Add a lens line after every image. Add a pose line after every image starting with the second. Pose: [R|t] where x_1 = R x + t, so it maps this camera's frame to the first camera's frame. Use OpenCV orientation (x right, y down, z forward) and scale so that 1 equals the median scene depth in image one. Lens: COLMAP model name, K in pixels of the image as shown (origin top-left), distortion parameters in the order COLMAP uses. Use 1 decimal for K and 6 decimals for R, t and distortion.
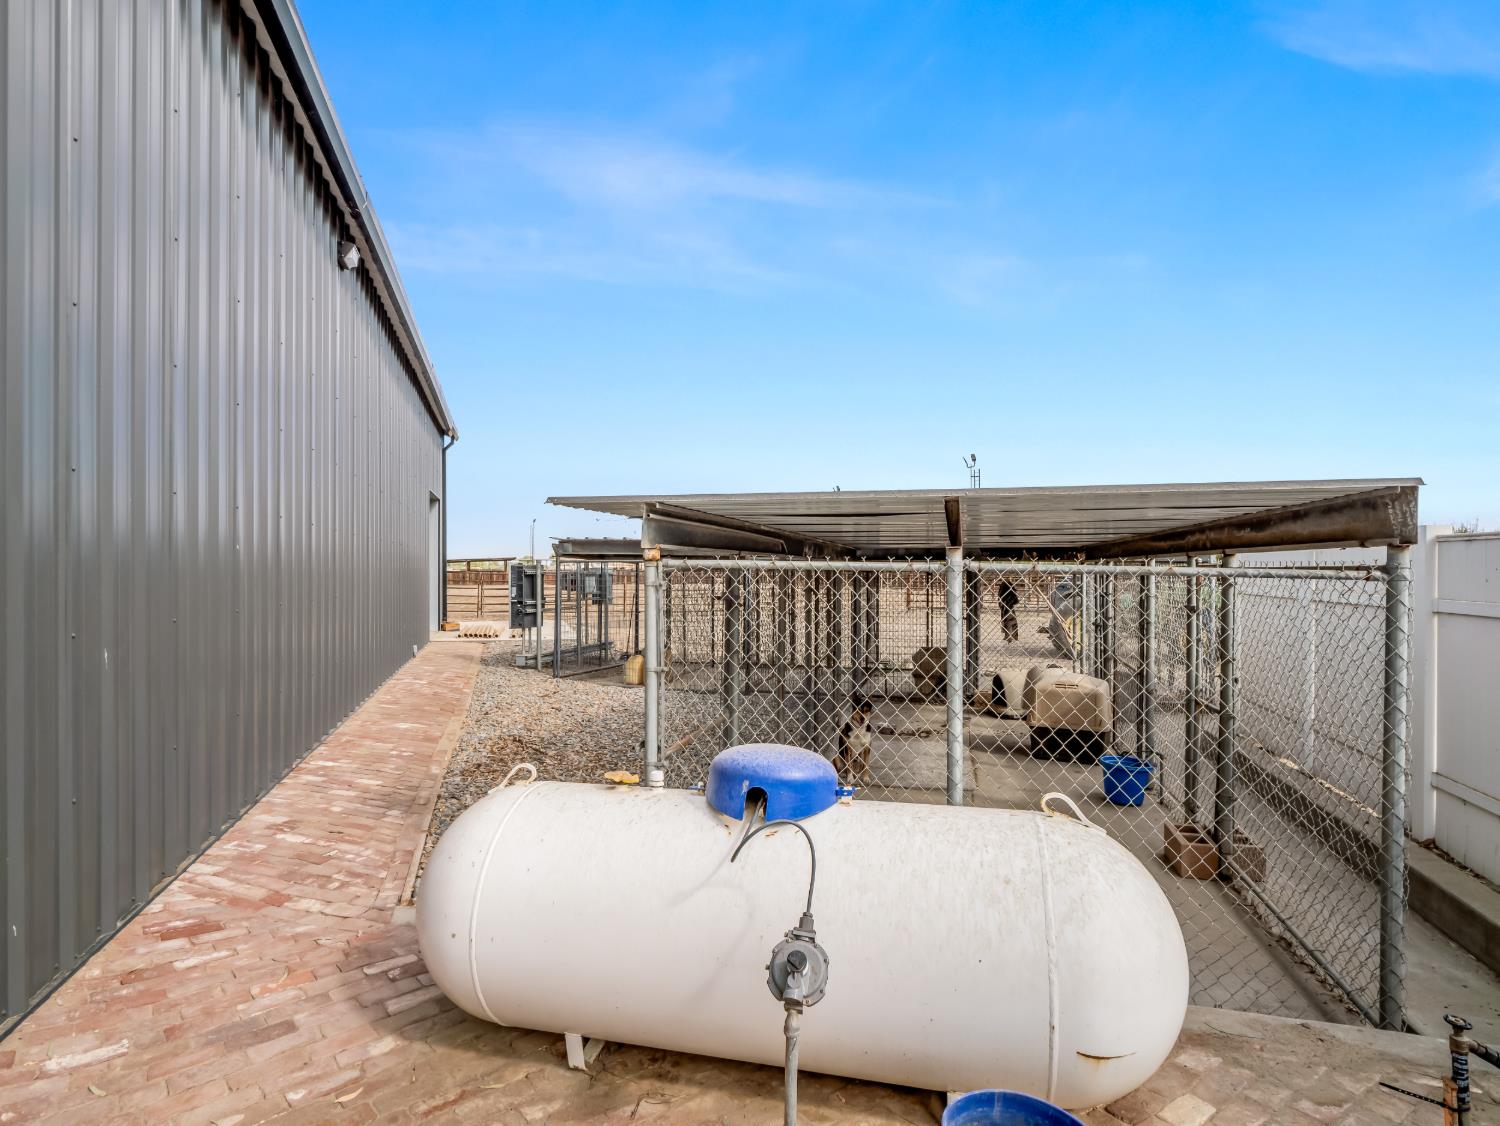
lens RADIAL K [[810.6, 0, 750.0], [0, 810.6, 563.0], [0, 0, 1]] dist [-0.001799, -0.000436]
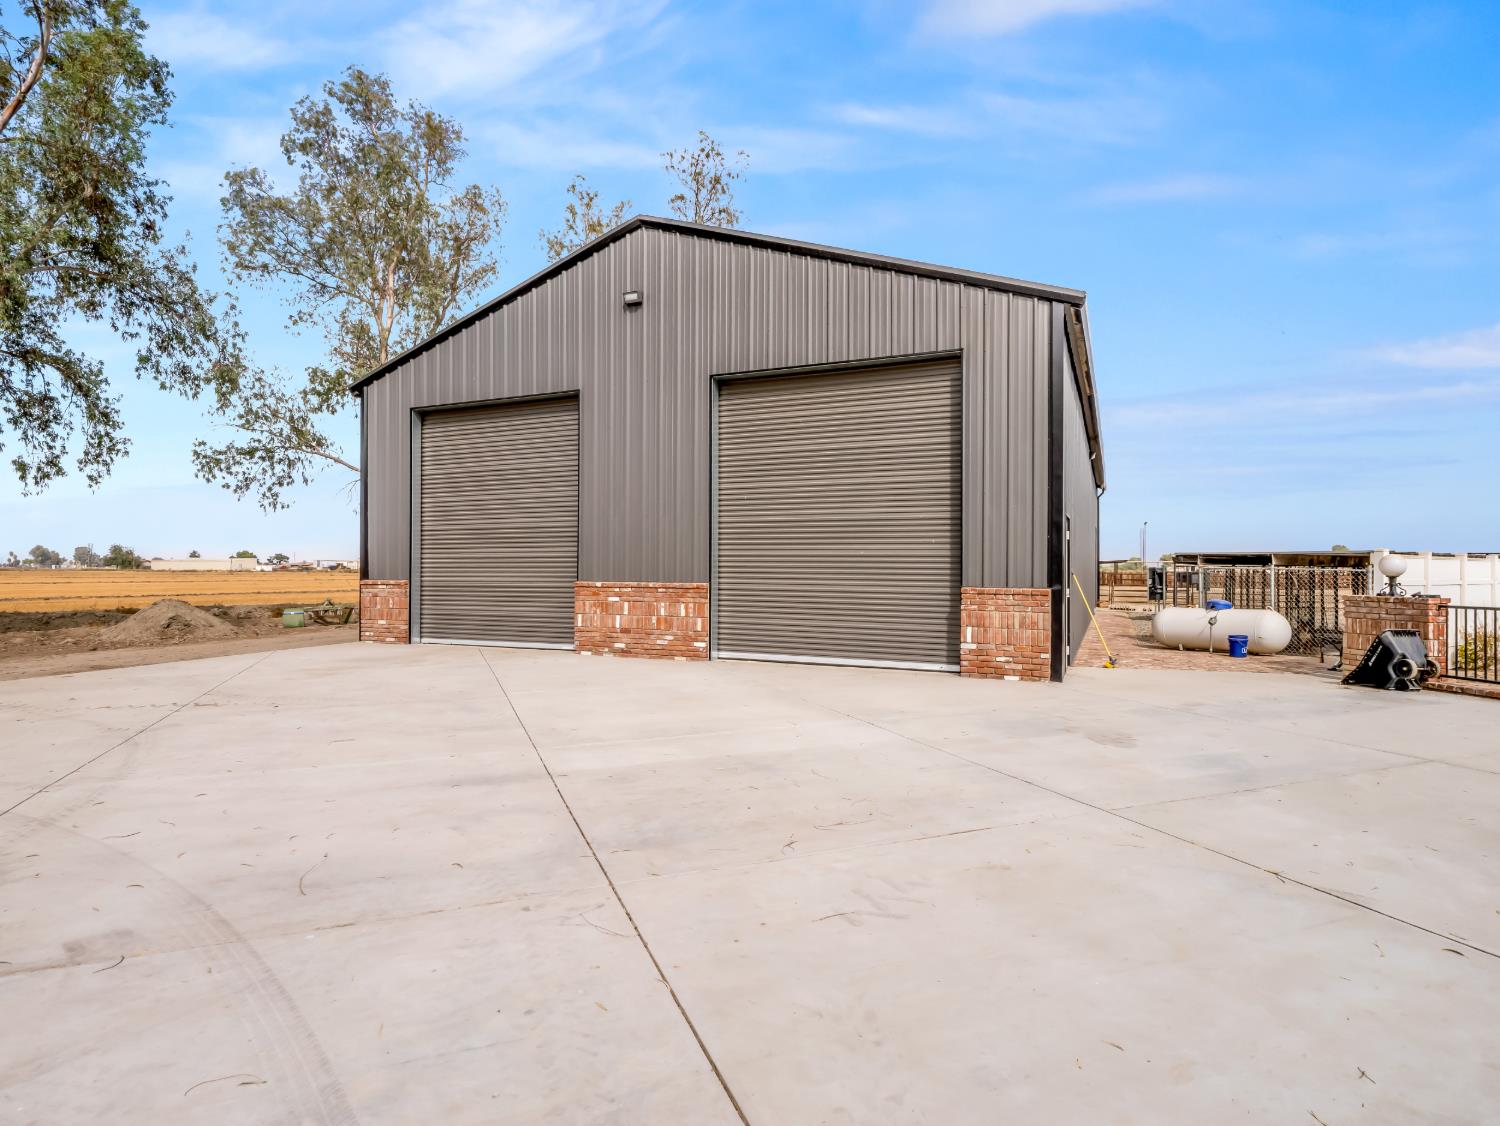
lens RADIAL K [[810.6, 0, 750.0], [0, 810.6, 563.0], [0, 0, 1]] dist [-0.001799, -0.000436]
pose [[0.758827, 0.000440, -0.651292, 0.244936], [-0.000725, 1.000000, -0.000169, -0.008167], [0.651292, 0.000600, 0.758827, -1.095195]]
